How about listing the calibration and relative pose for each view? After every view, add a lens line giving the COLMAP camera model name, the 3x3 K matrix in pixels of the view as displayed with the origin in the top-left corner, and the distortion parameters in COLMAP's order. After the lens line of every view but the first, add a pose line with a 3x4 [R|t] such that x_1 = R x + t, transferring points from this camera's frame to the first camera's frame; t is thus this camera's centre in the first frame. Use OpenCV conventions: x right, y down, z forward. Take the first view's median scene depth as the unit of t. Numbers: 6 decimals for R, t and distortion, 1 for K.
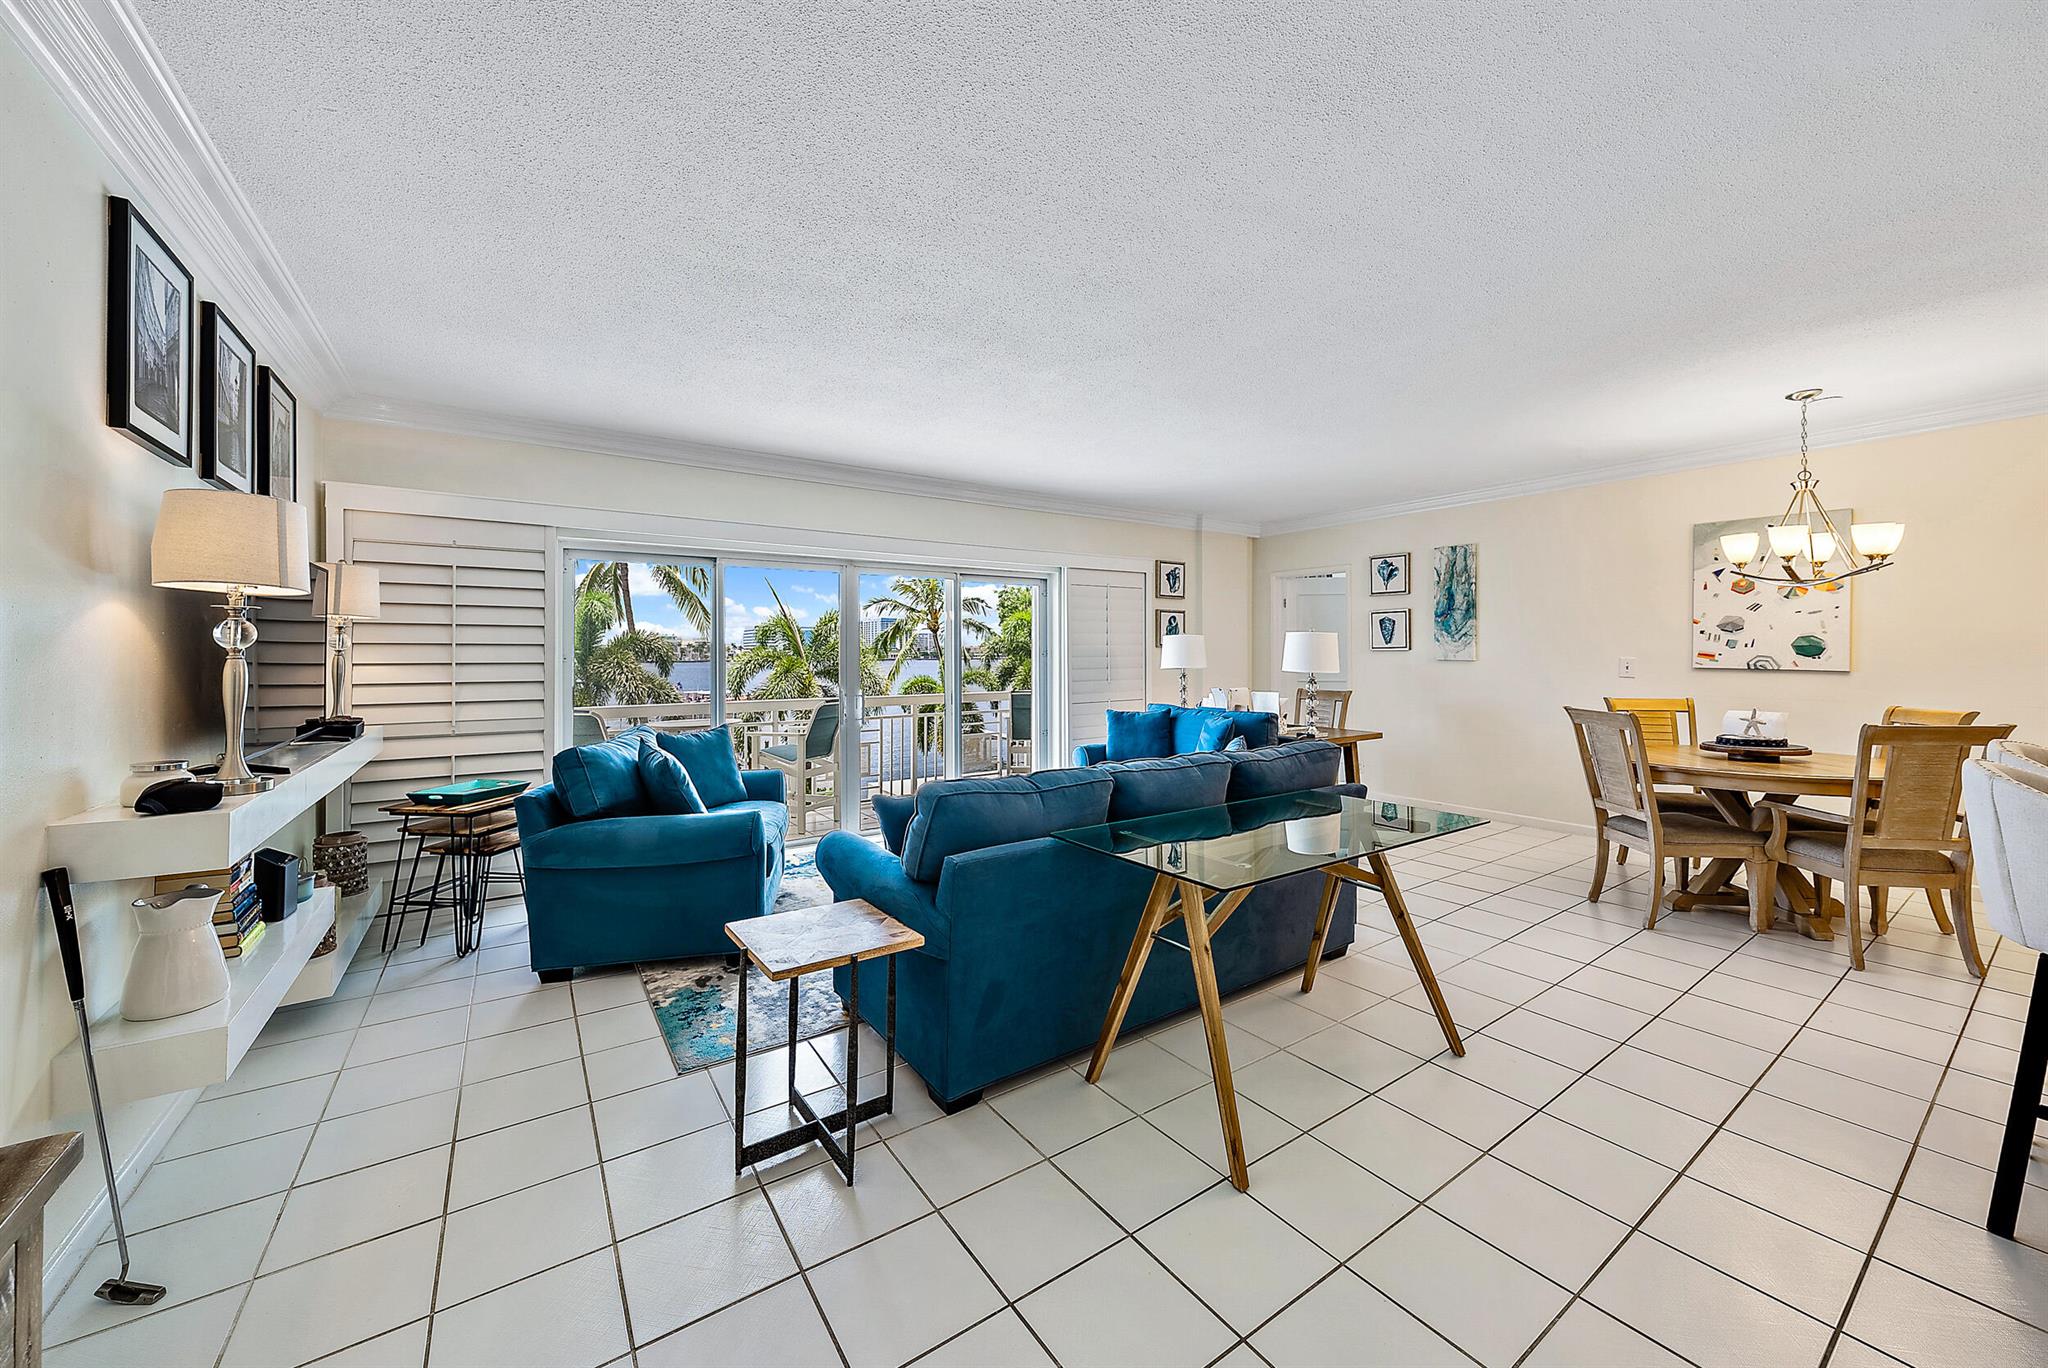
lens RADIAL K [[753.2, 0, 1041.2], [0, 753.2, 651.6], [0, 0, 1]] dist [-0.000382, -0.000012]
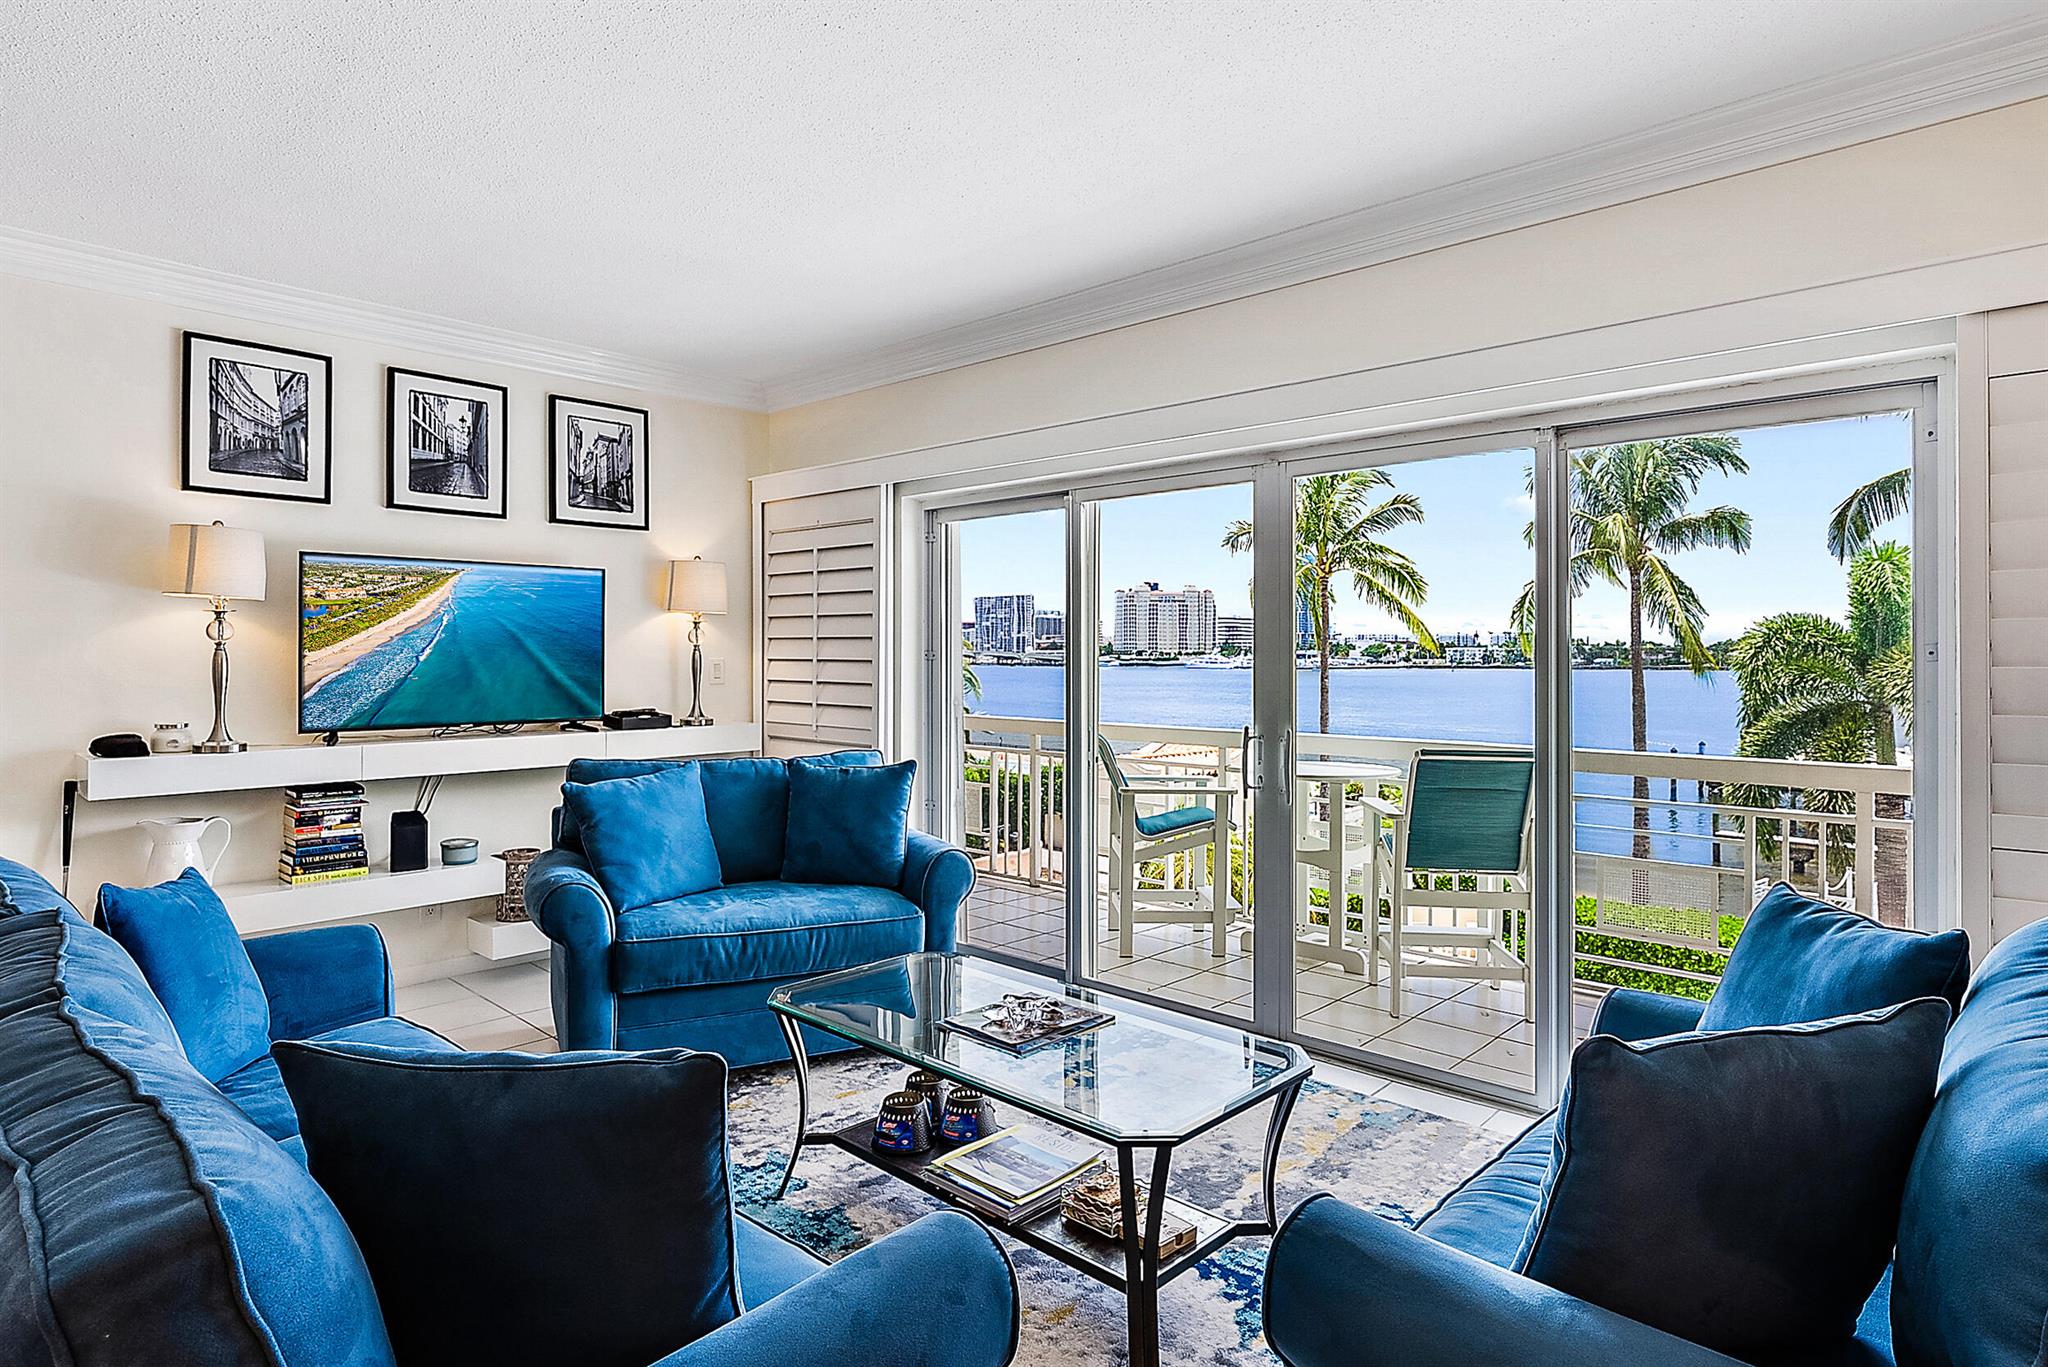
lens RADIAL K [[1113.0, 0, 1031.2], [0, 1113.0, 664.7], [0, 0, 1]] dist [-0.000286, 0.001260]
pose [[0.207524, 0.011558, -0.978162, 0.324795], [-0.000219, 0.999931, 0.011769, 0.003453], [0.978230, -0.002228, 0.207512, 0.574409]]
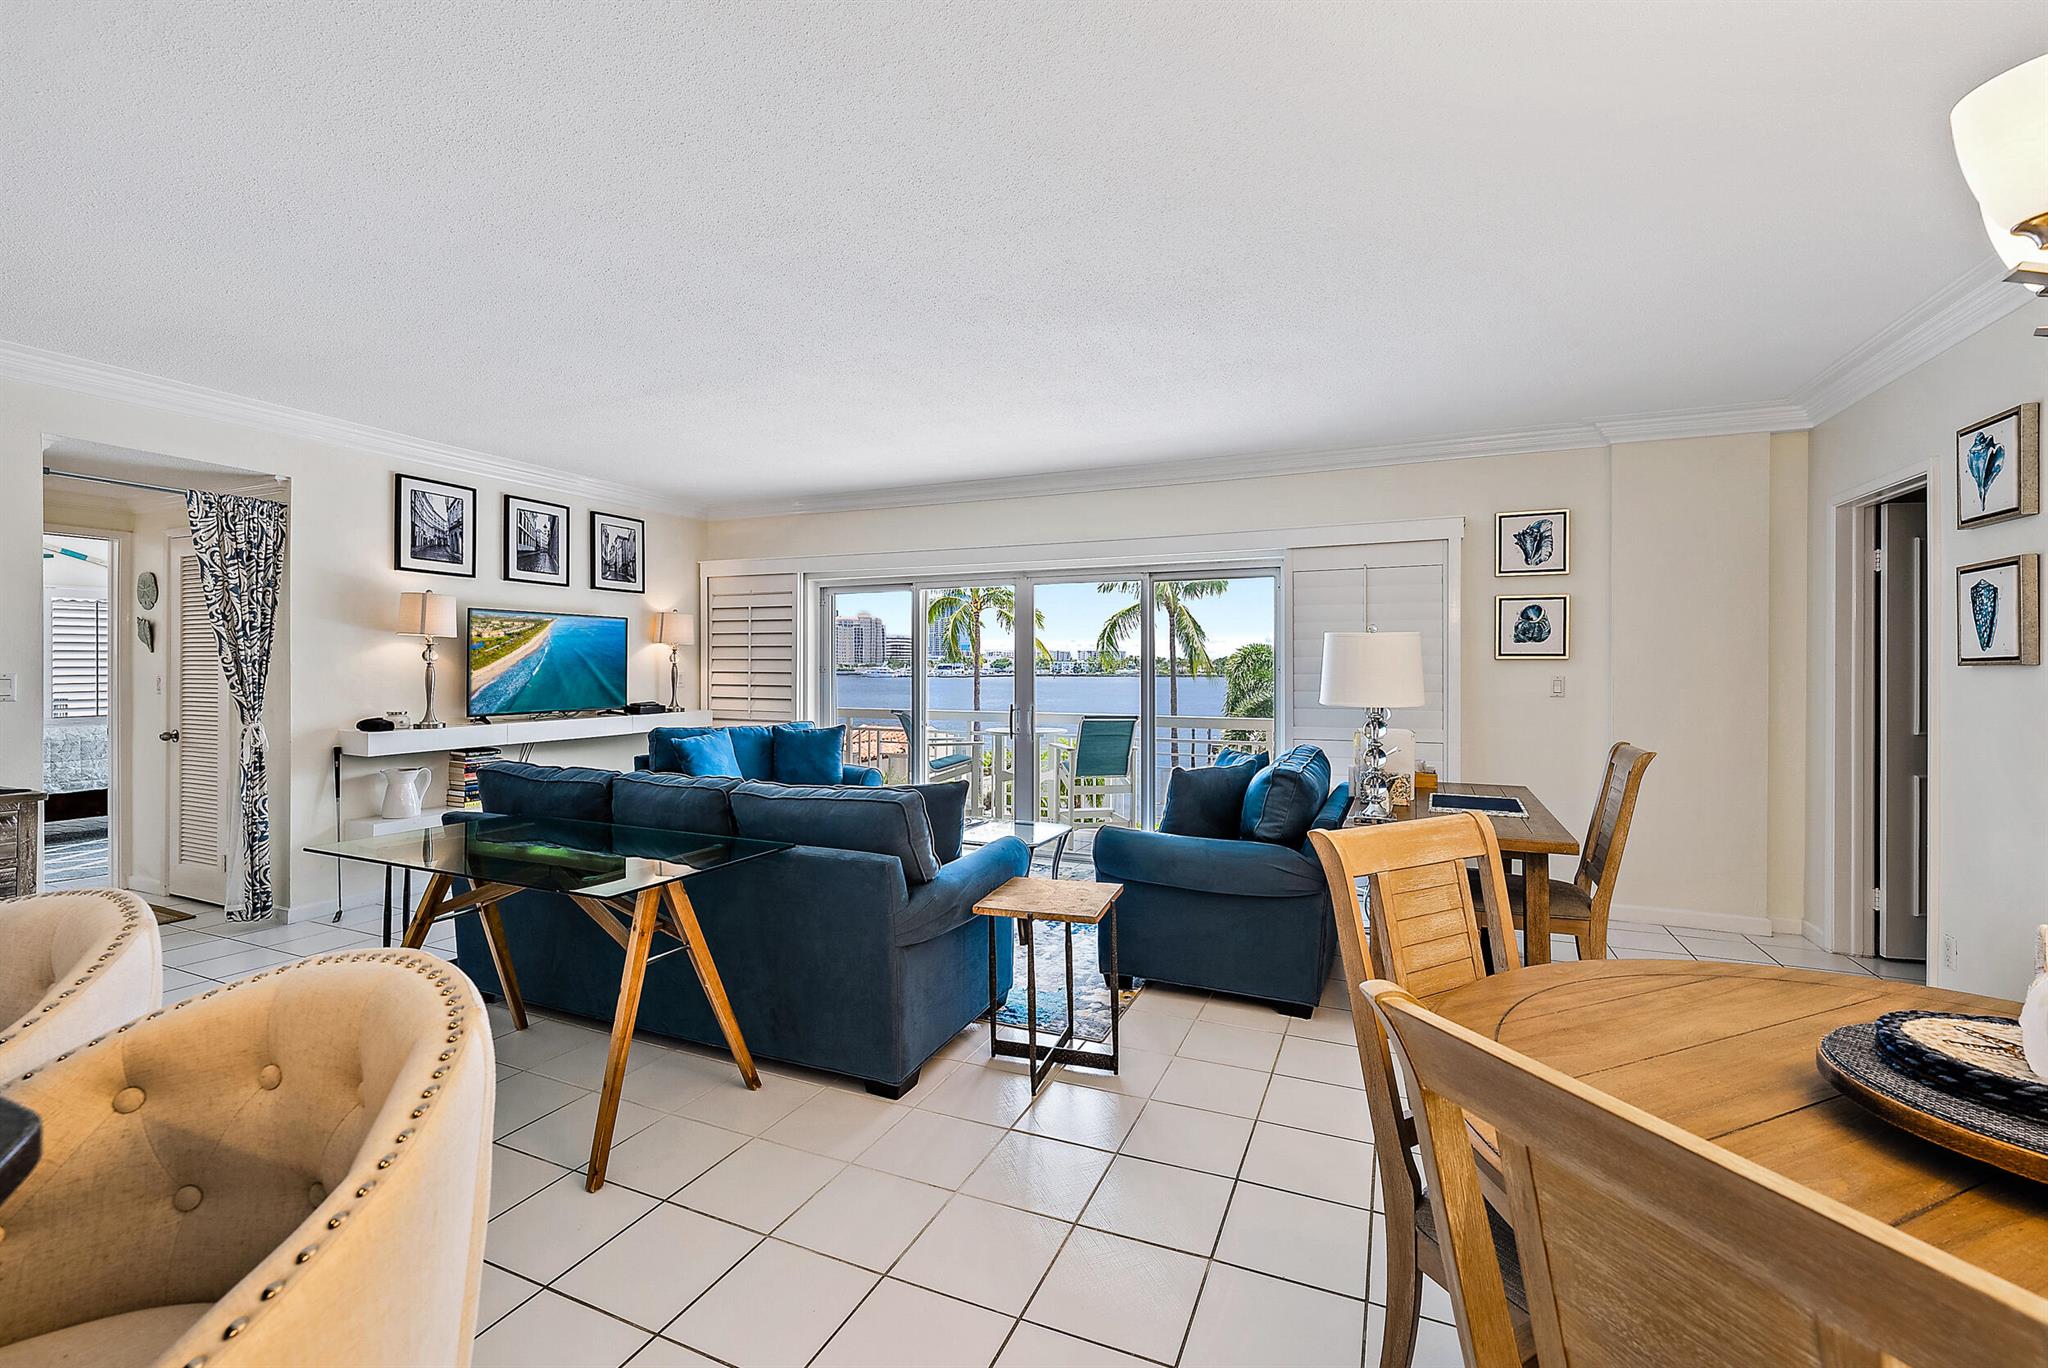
lens RADIAL K [[867.0, 0, 1033.9], [0, 867.0, 682.1], [0, 0, 1]] dist [0.014767, 0.000103]
pose [[0.523371, 0.018720, -0.851899, 0.587011], [-0.002224, 0.999785, 0.020603, -0.001148], [0.852102, -0.008888, 0.523301, 0.338076]]
